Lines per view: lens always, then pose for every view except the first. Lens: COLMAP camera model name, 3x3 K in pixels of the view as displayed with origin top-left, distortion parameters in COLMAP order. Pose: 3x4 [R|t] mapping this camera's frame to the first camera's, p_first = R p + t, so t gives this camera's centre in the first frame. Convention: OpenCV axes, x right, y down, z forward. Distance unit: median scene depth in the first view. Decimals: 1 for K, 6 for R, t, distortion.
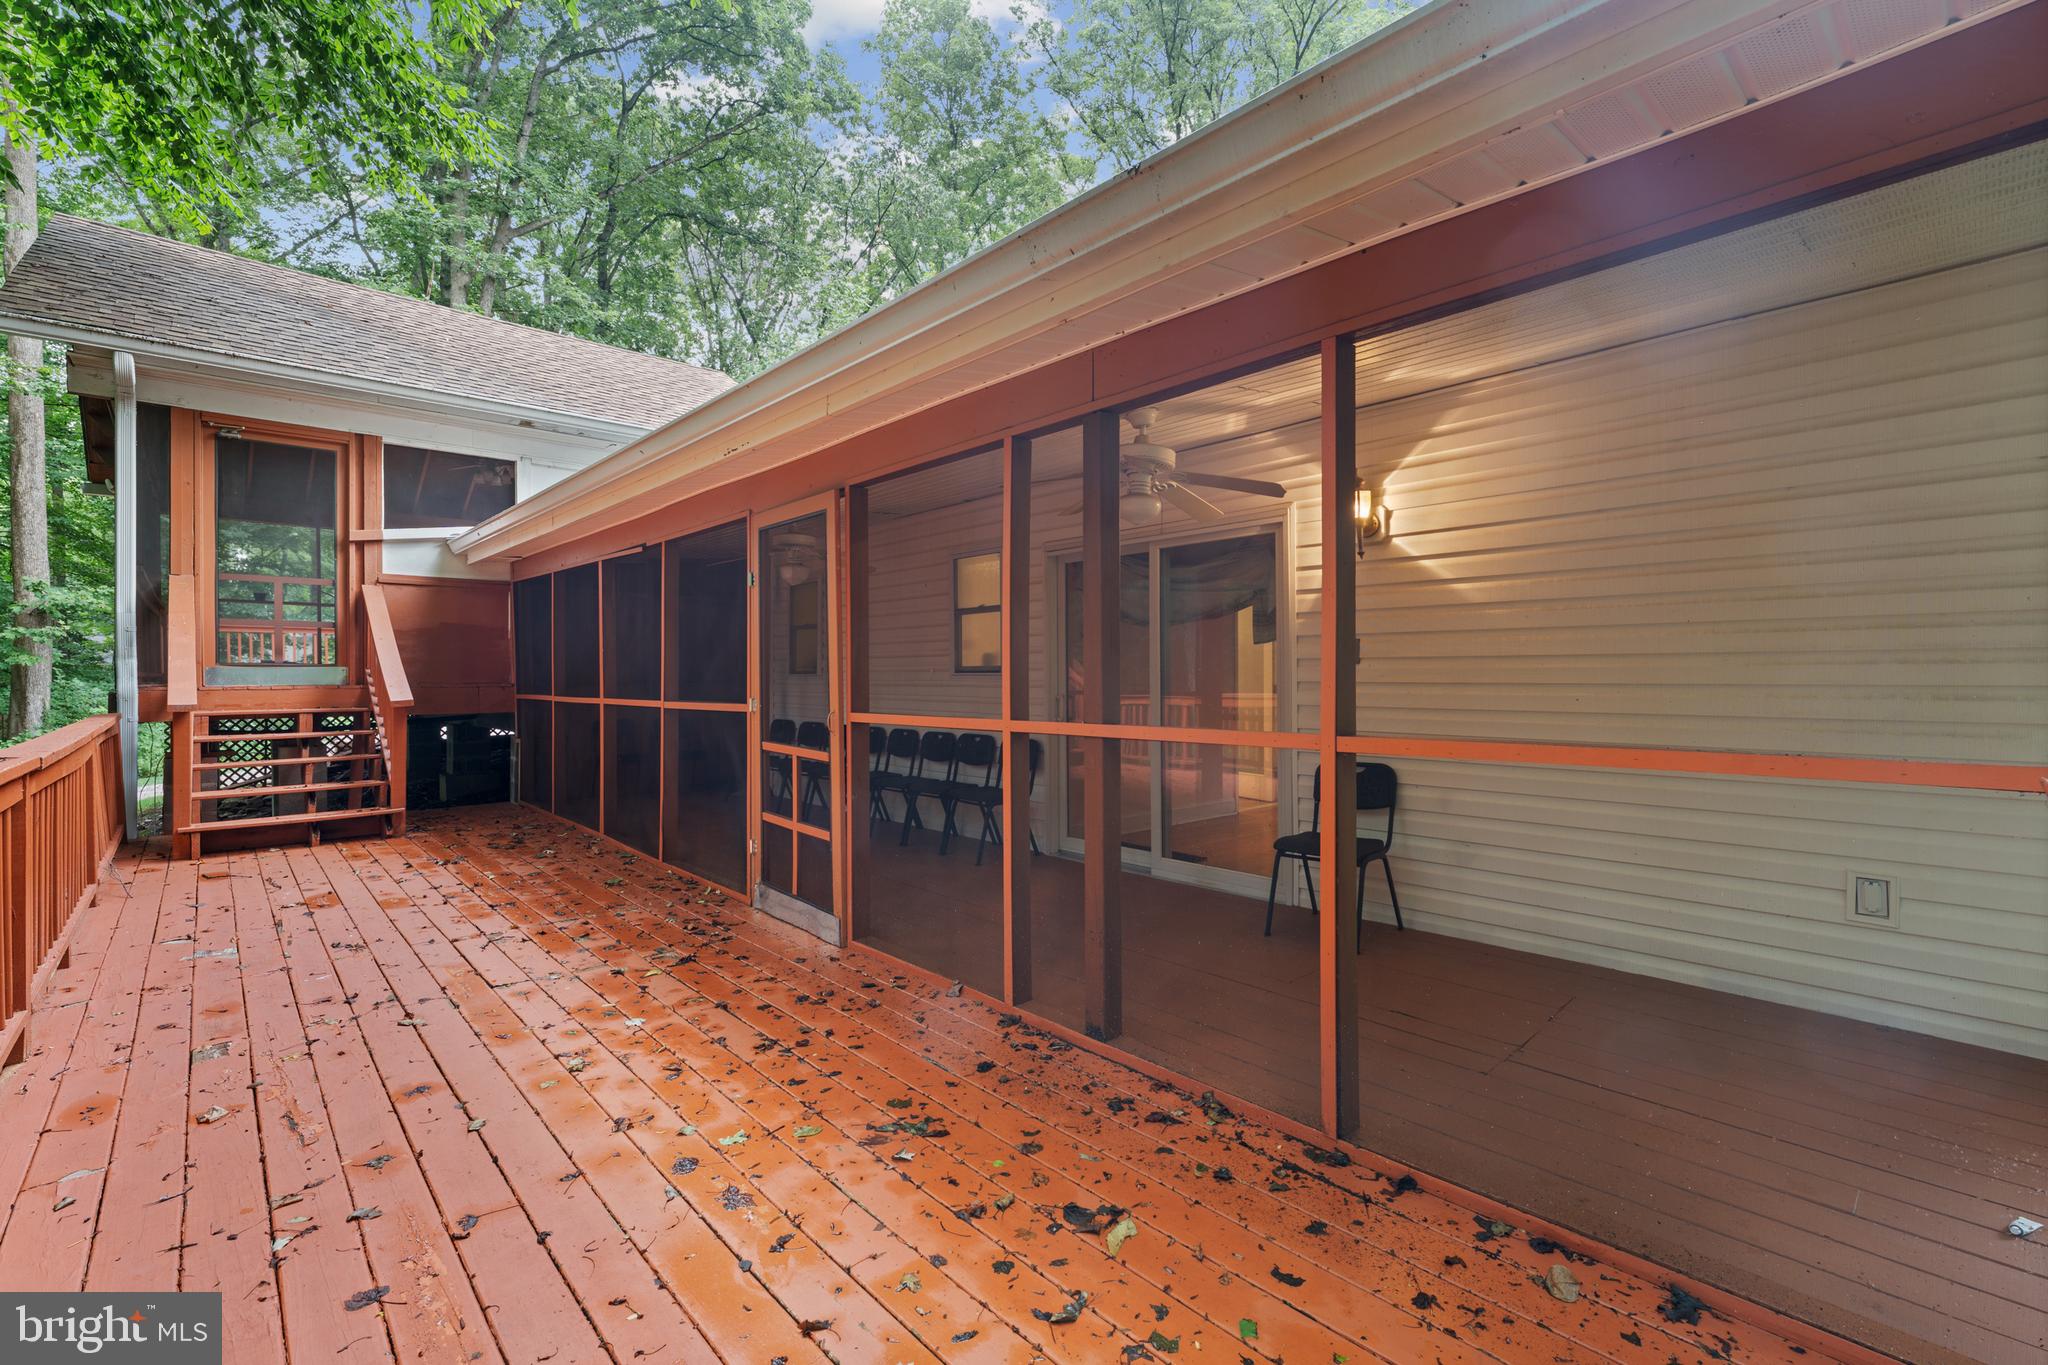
lens RADIAL K [[873.7, 0, 1022.0], [0, 873.7, 683.5], [0, 0, 1]] dist [0.001565, -0.000173]
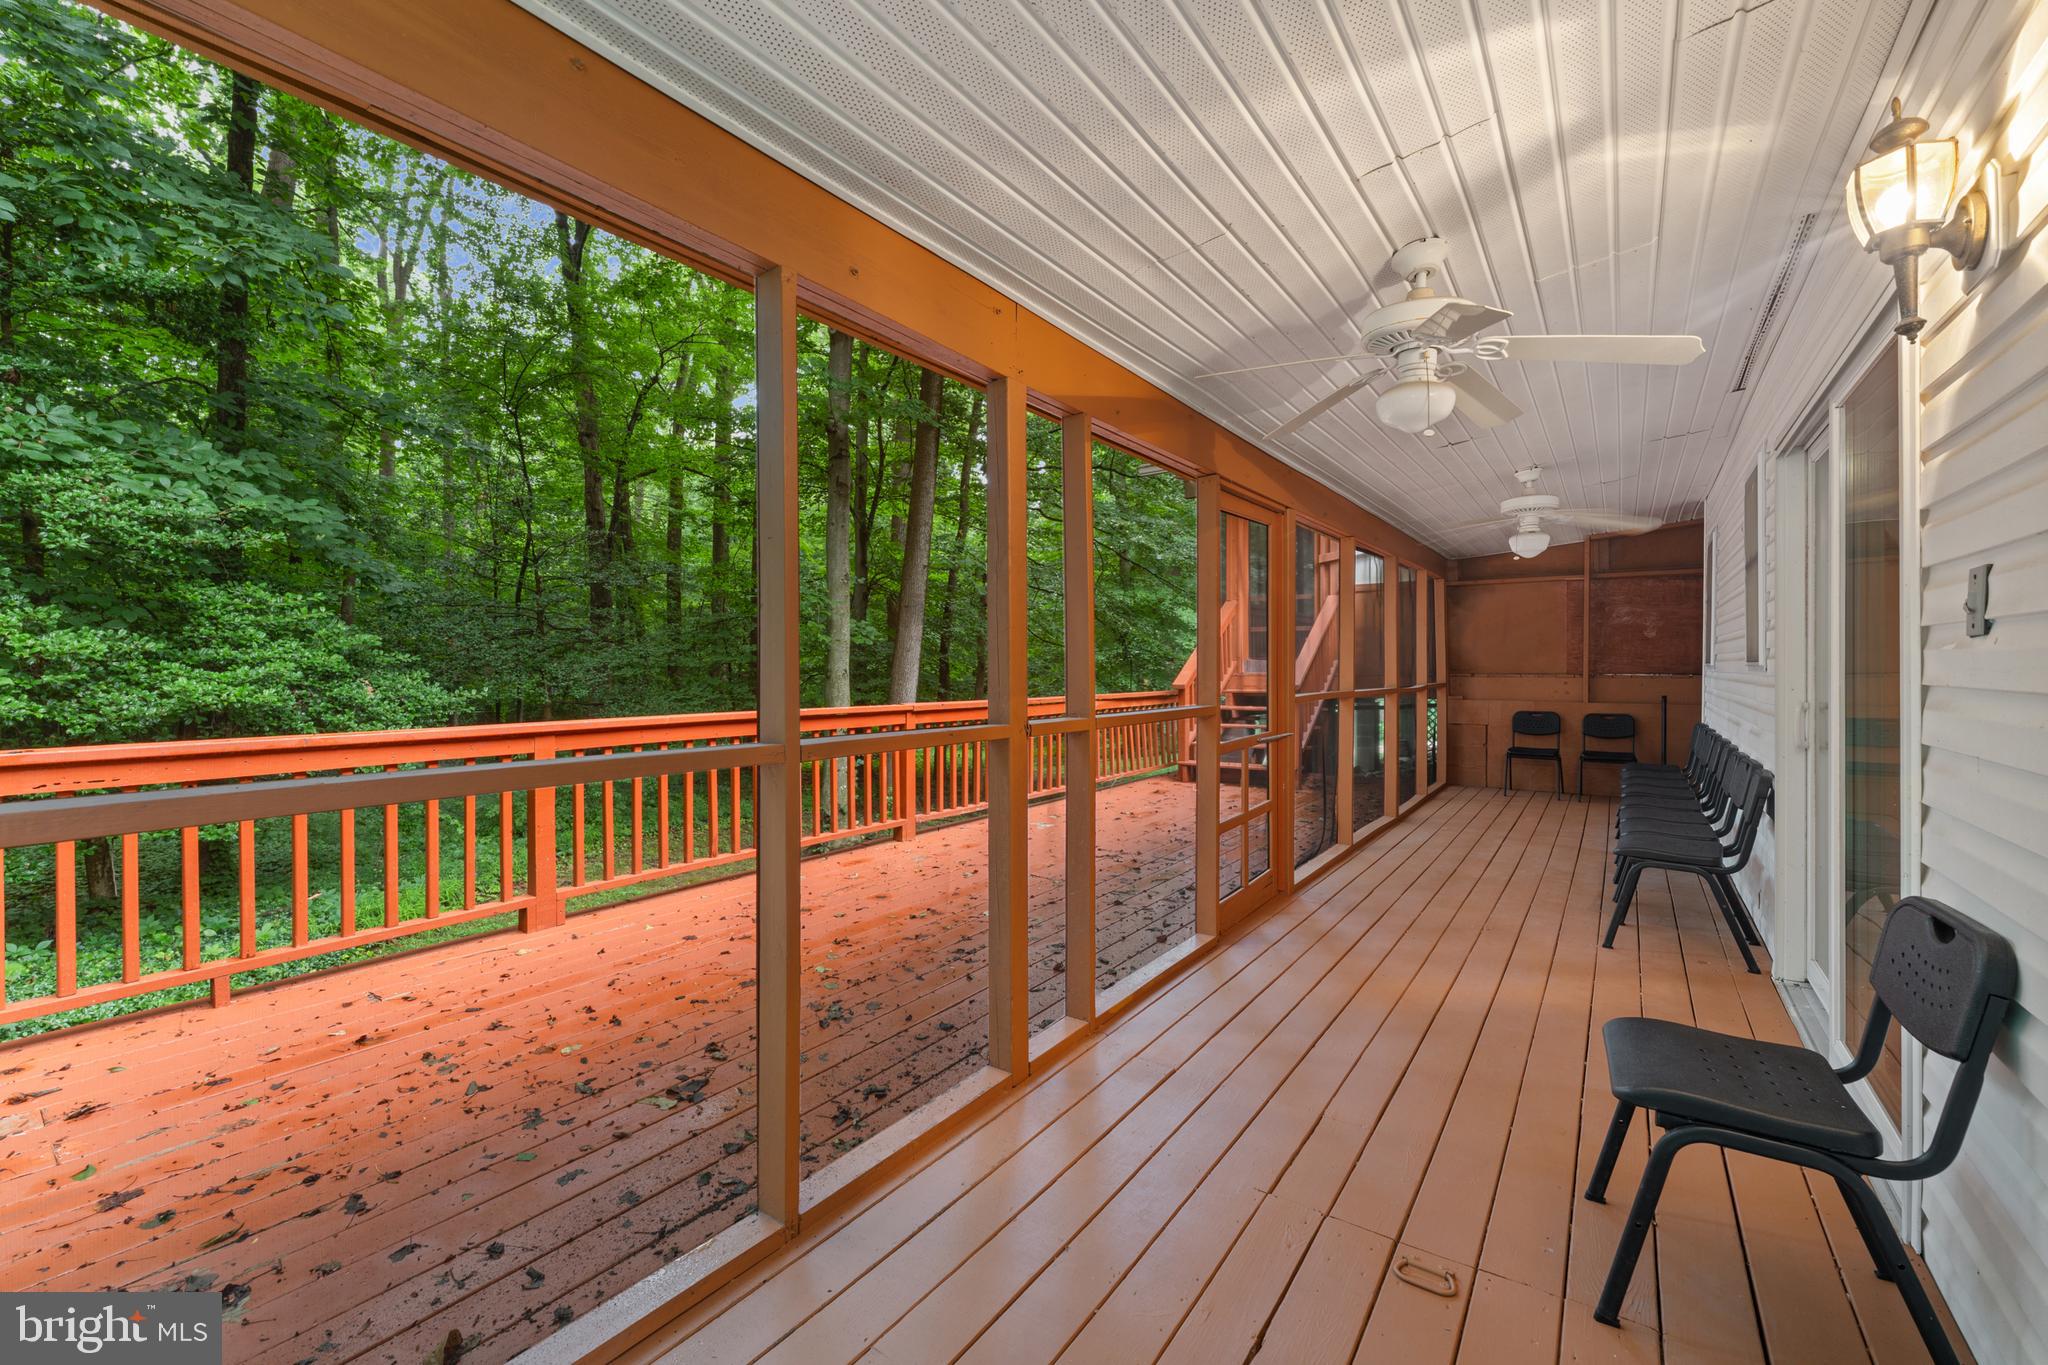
lens RADIAL K [[835.6, 0, 1034.9], [0, 835.6, 672.2], [0, 0, 1]] dist [-0.000229, -0.000074]
pose [[0.207097, 0.009361, -0.978276, 1.116687], [-0.009476, 0.999927, 0.007562, -0.014490], [0.978275, 0.007704, 0.207170, 1.001317]]
